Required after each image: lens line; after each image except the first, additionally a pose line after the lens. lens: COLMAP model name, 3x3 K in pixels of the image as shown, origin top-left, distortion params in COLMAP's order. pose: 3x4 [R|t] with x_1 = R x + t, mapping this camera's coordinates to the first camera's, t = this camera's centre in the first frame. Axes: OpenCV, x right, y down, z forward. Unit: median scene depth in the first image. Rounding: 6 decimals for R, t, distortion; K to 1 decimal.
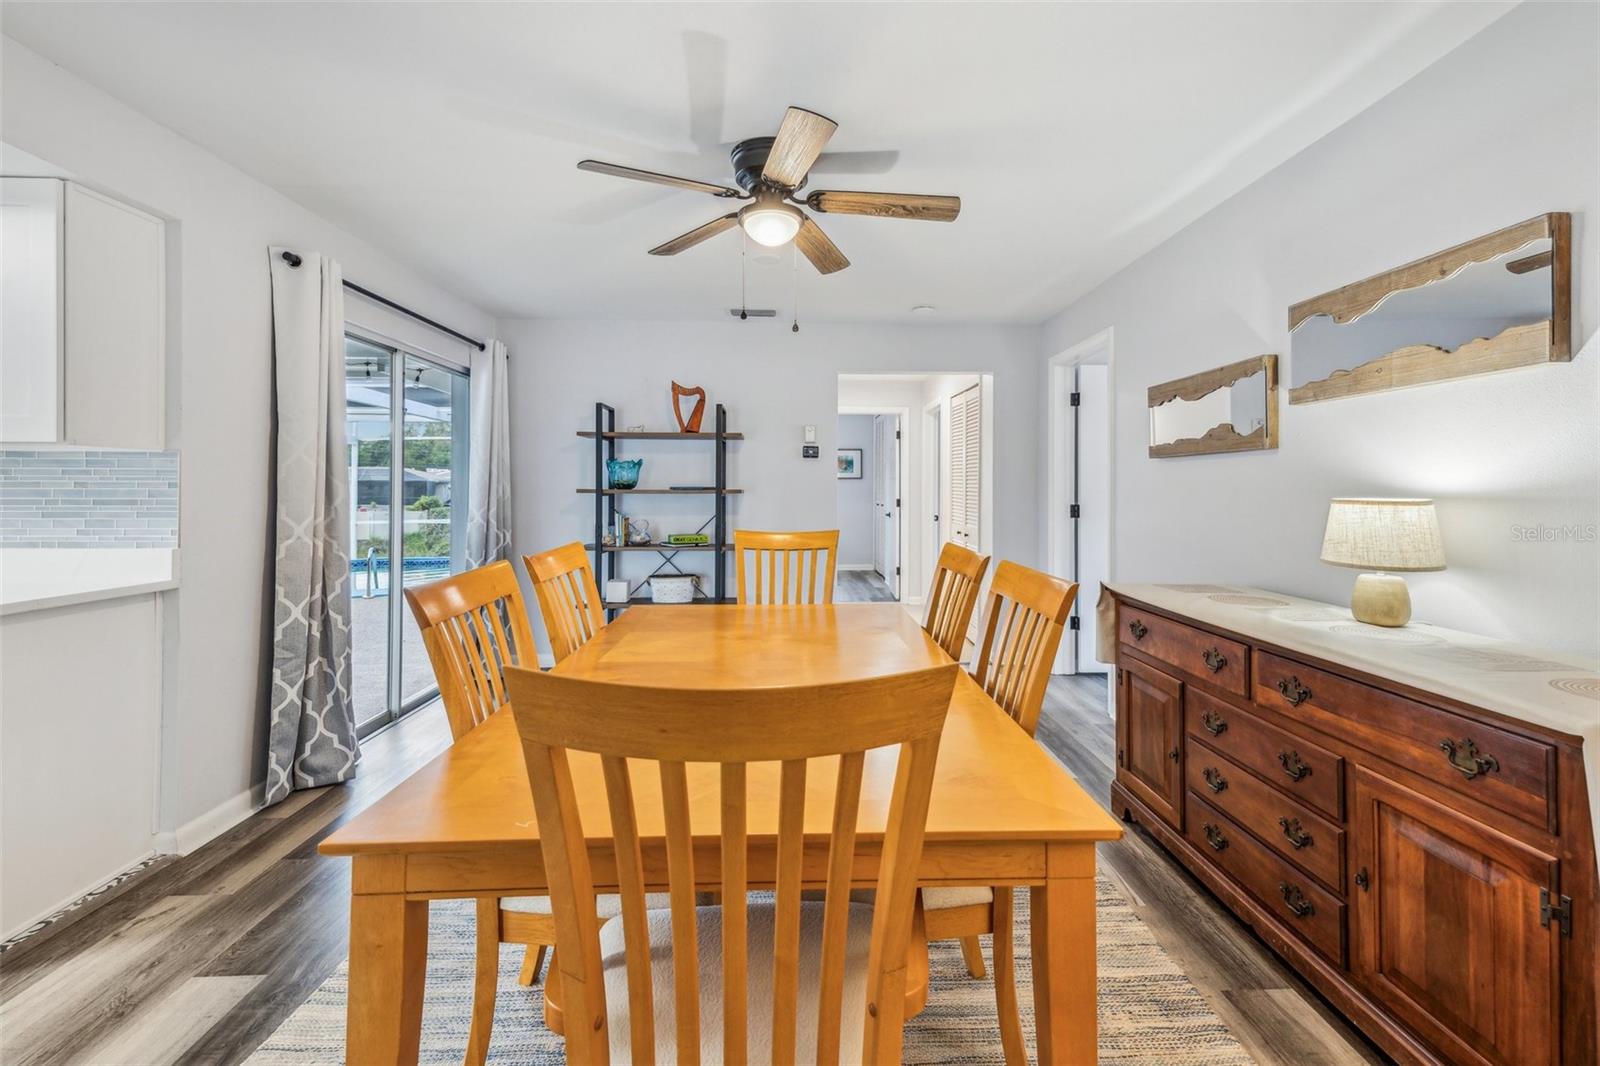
lens RADIAL K [[681.7, 0, 824.3], [0, 681.7, 475.7], [0, 0, 1]] dist [0.010531, -0.000264]
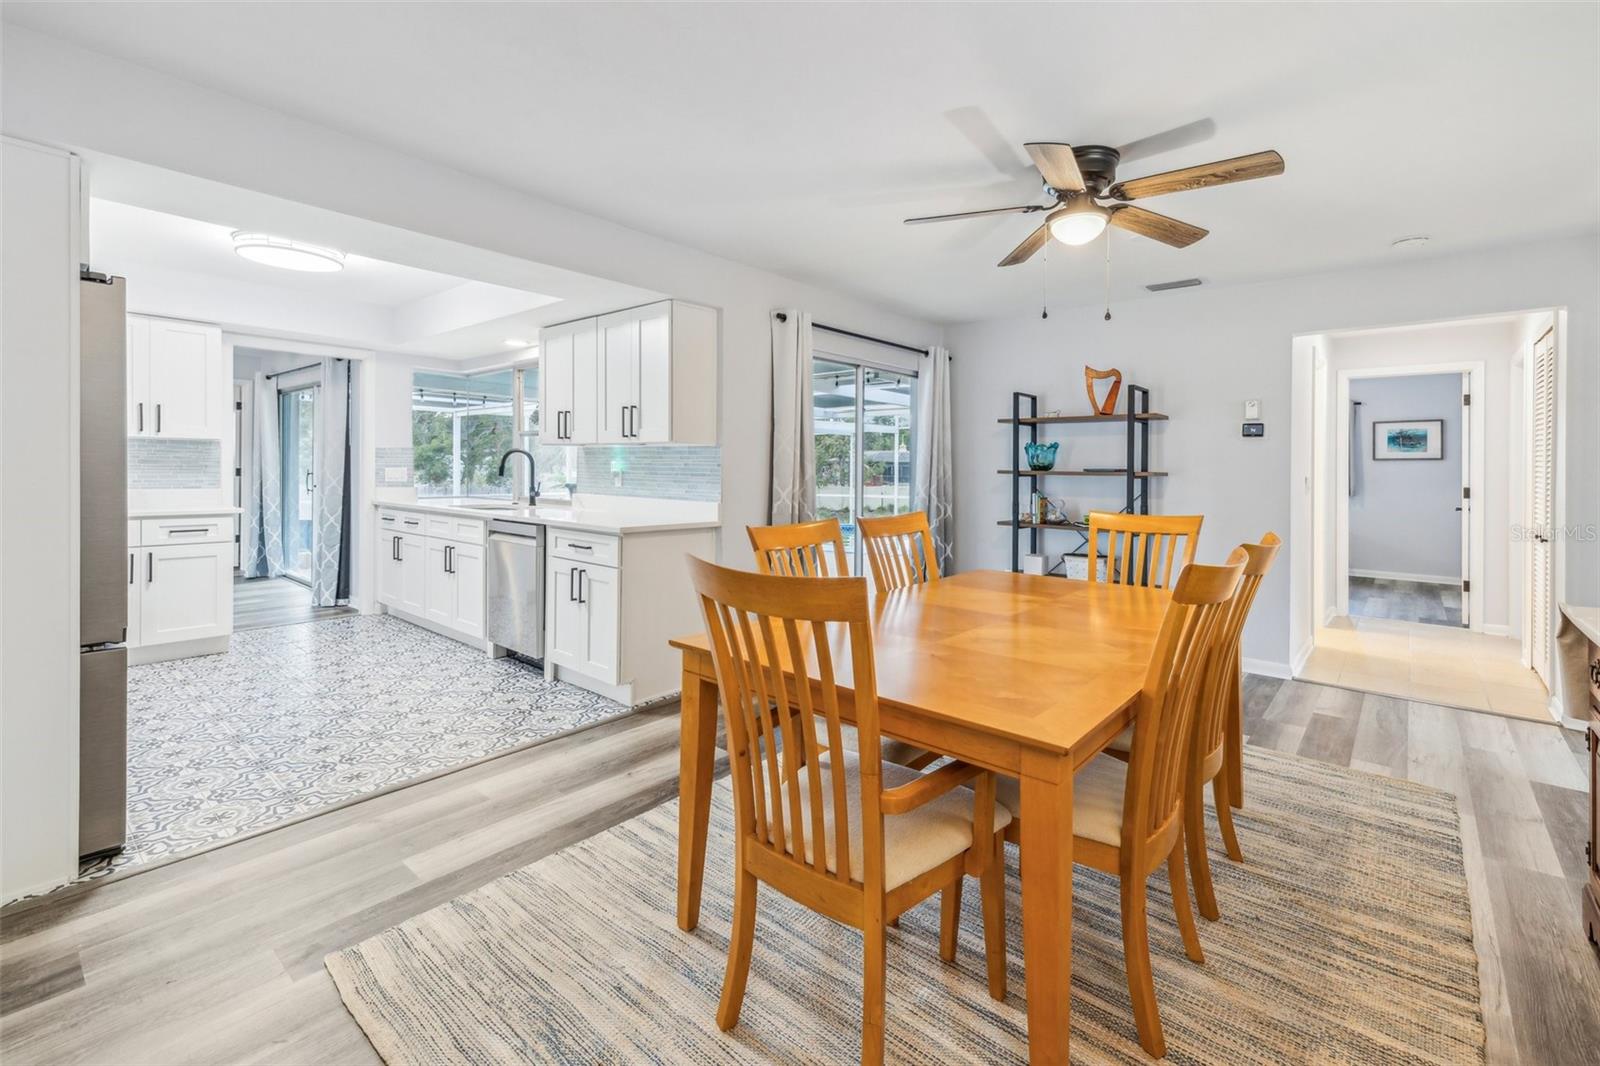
lens RADIAL K [[686.7, 0, 800.2], [0, 686.7, 467.7], [0, 0, 1]] dist [0.000093, -0.000207]
pose [[0.729081, 0.004368, -0.684414, 0.175633], [0.005159, 0.999916, 0.011877, 0.000316], [0.684408, -0.012190, 0.728997, -0.049167]]
